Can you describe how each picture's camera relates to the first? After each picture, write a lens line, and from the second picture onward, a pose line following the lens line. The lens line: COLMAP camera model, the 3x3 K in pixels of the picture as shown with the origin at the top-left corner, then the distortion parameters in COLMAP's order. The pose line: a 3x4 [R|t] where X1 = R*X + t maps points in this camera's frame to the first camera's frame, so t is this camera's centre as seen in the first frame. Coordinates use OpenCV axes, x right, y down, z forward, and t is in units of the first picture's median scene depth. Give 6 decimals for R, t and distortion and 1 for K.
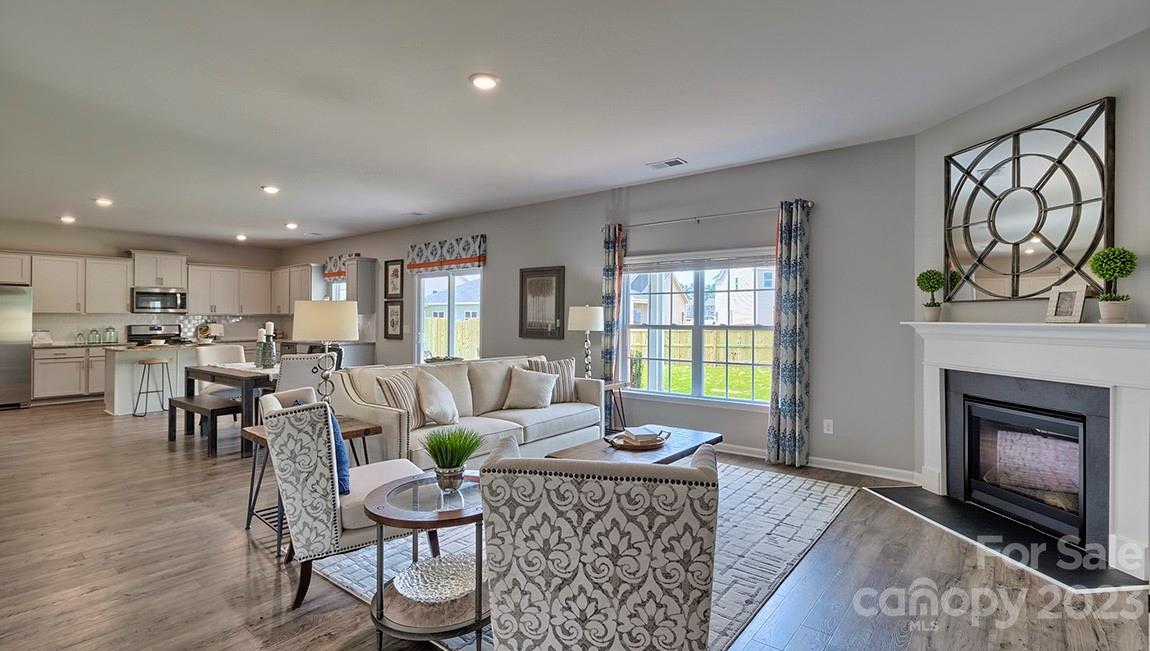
lens RADIAL K [[533.2, 0, 573.9], [0, 533.2, 316.3], [0, 0, 1]] dist [-0.000193, -0.000431]
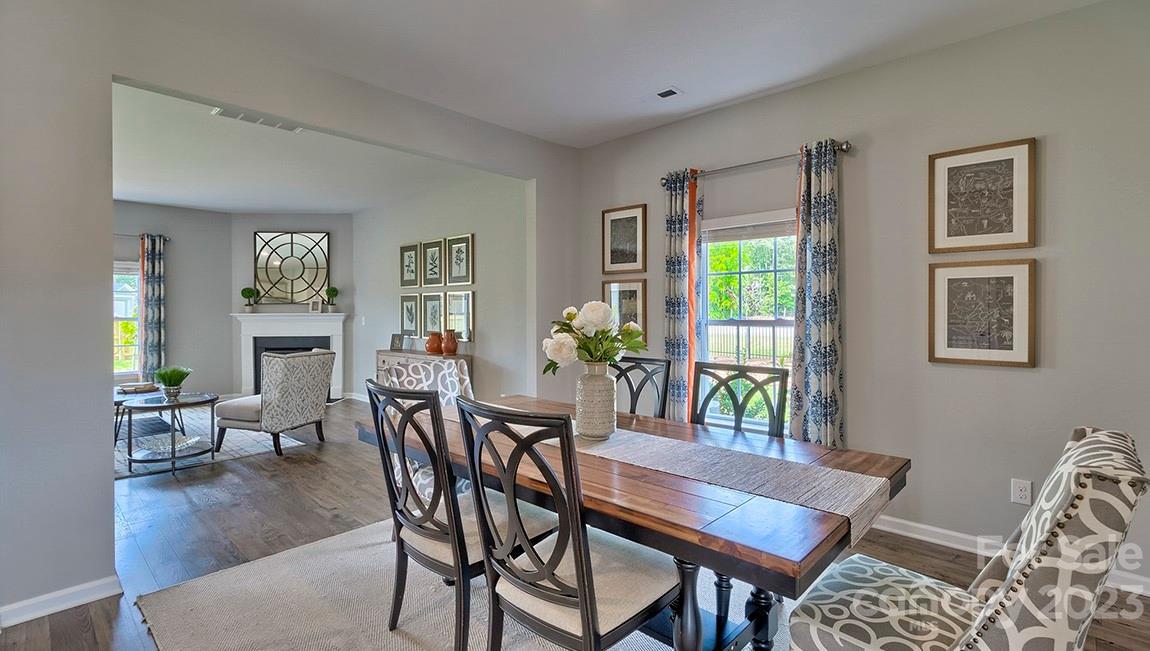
lens RADIAL K [[533.2, 0, 573.9], [0, 533.2, 316.3], [0, 0, 1]] dist [-0.000193, -0.000431]
pose [[0.081887, -0.010533, 0.996586, -1.308461], [0.003200, 0.999942, 0.010306, 0.004301], [-0.996636, 0.002346, 0.081916, -0.401119]]
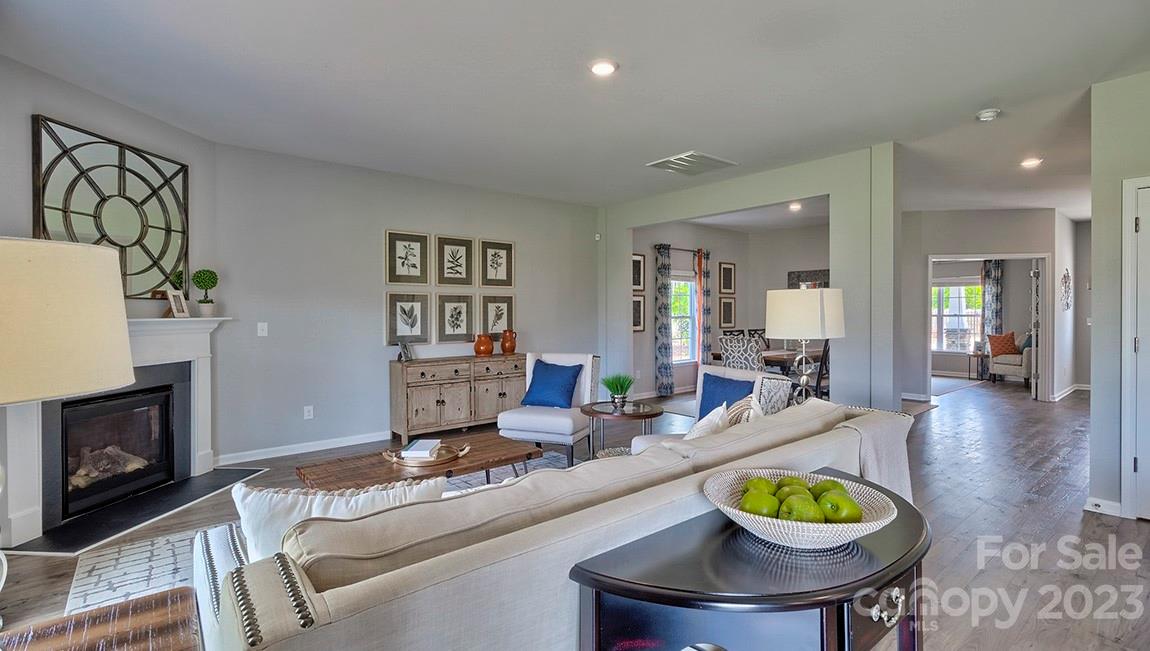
lens RADIAL K [[533.2, 0, 573.9], [0, 533.2, 316.3], [0, 0, 1]] dist [-0.000193, -0.000431]
pose [[-0.979611, 0.003204, 0.200879, -0.278071], [0.004819, 0.999960, 0.007554, 0.003302], [-0.200847, 0.008368, -0.979587, 1.741314]]
